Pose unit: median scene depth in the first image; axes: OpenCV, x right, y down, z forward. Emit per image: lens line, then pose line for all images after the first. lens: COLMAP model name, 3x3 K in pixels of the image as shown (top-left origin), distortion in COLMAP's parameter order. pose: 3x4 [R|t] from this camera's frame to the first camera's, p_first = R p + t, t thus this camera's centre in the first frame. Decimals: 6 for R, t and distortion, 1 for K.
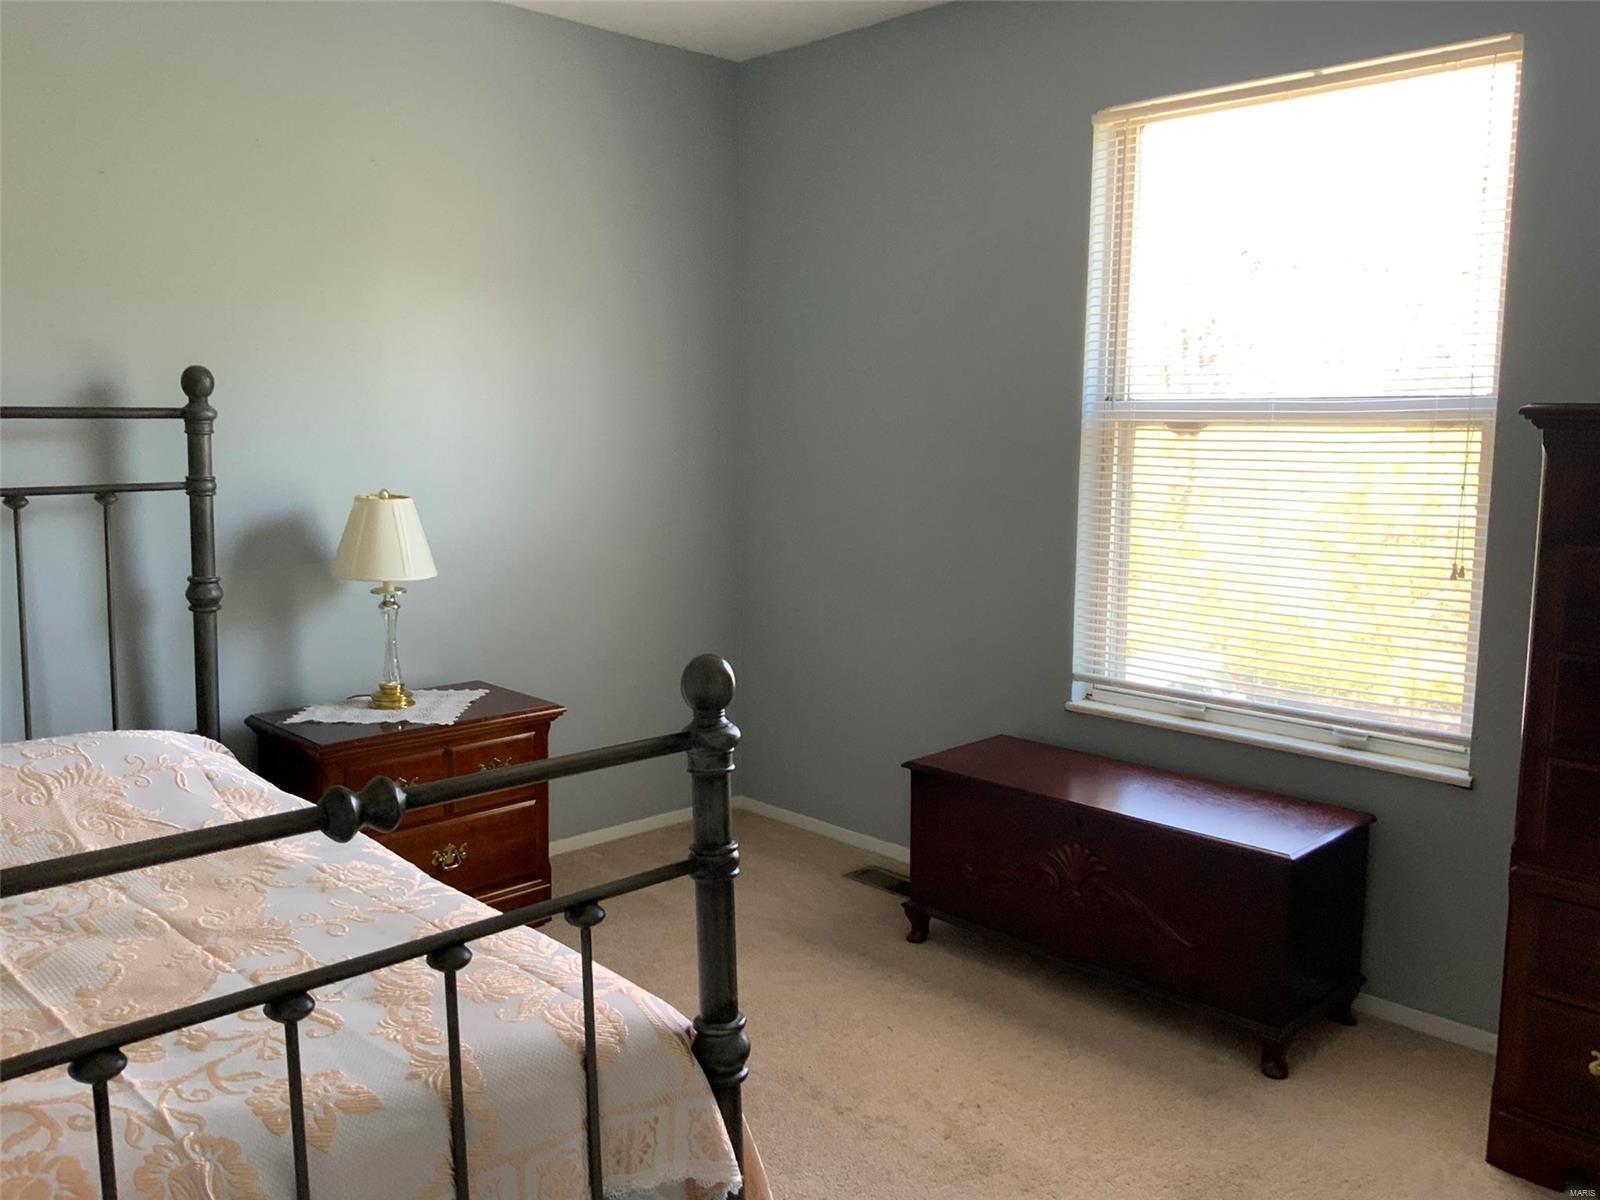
lens RADIAL K [[1341.0, 0, 800.0], [0, 1341.0, 600.0], [0, 0, 1]] dist [0.042566, 0.001040]
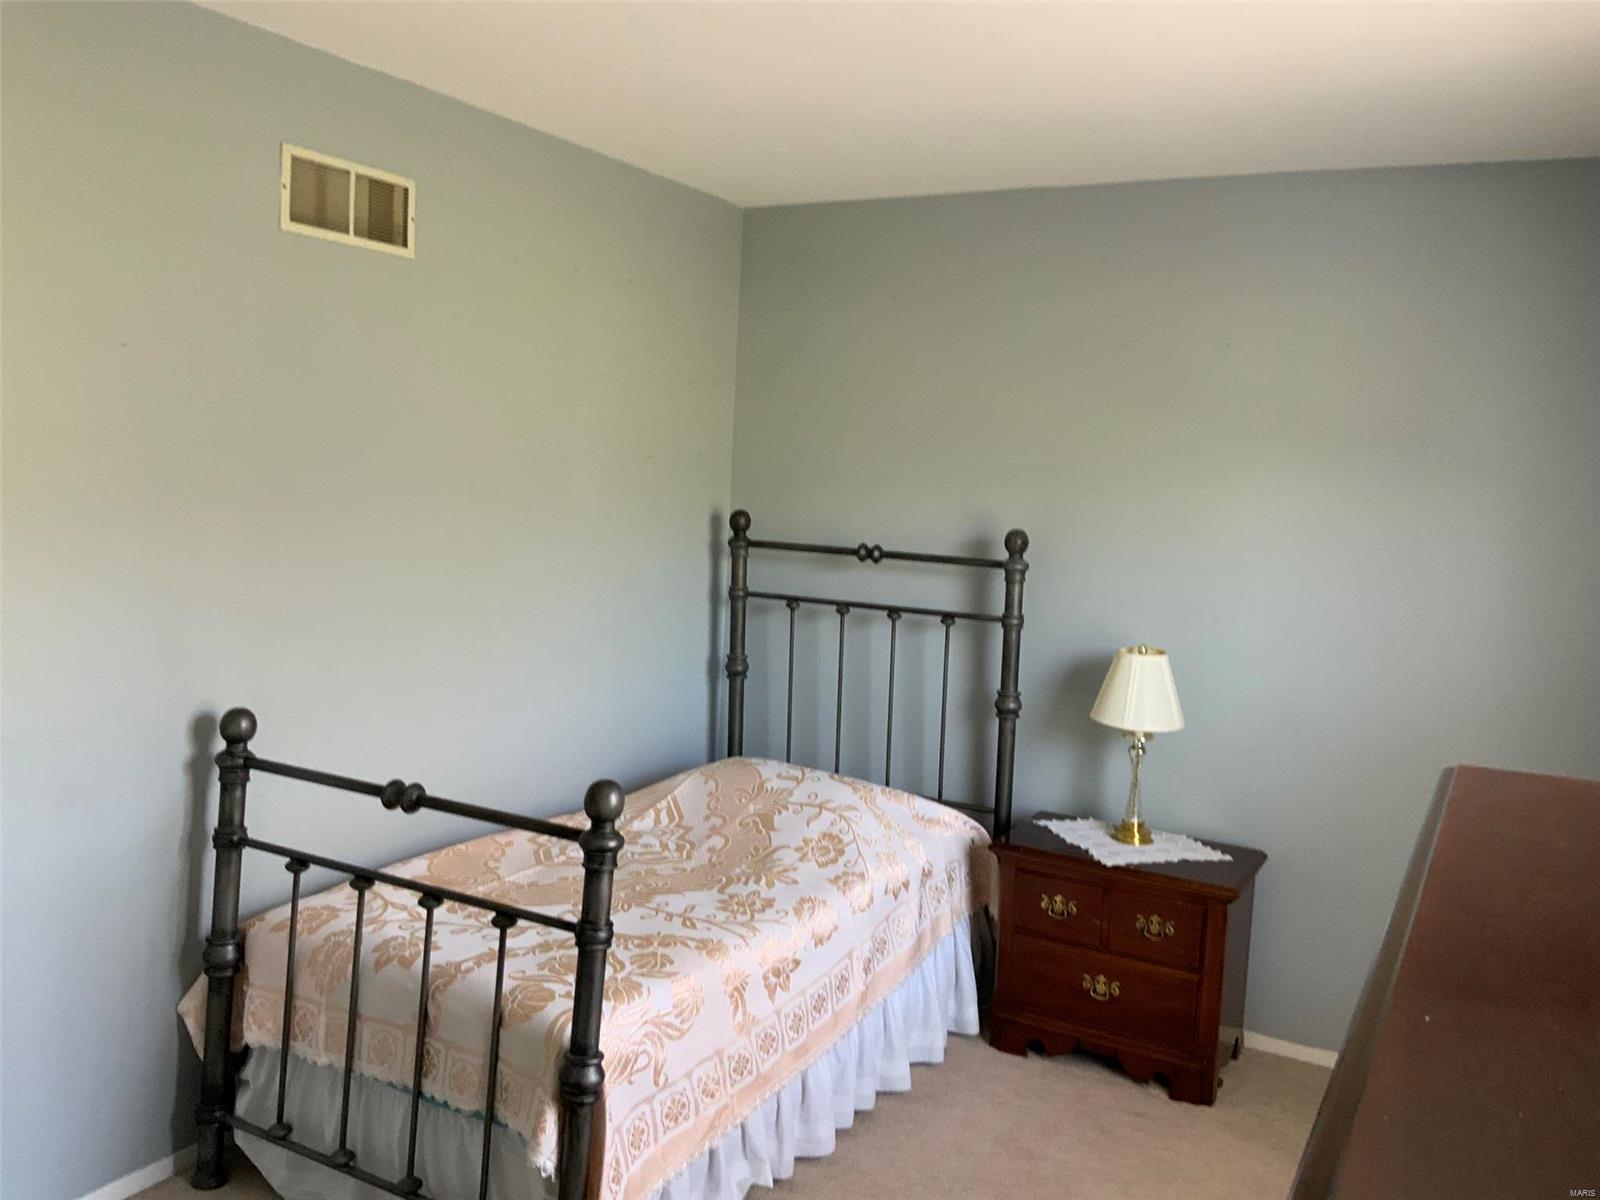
lens RADIAL K [[1341.0, 0, 800.0], [0, 1341.0, 600.0], [0, 0, 1]] dist [0.042566, 0.001040]
pose [[0.299083, 0.086440, -0.950304, 0.696460], [-0.174434, 0.984060, 0.034612, -0.113643], [0.938148, 0.155413, 0.309393, 0.420878]]
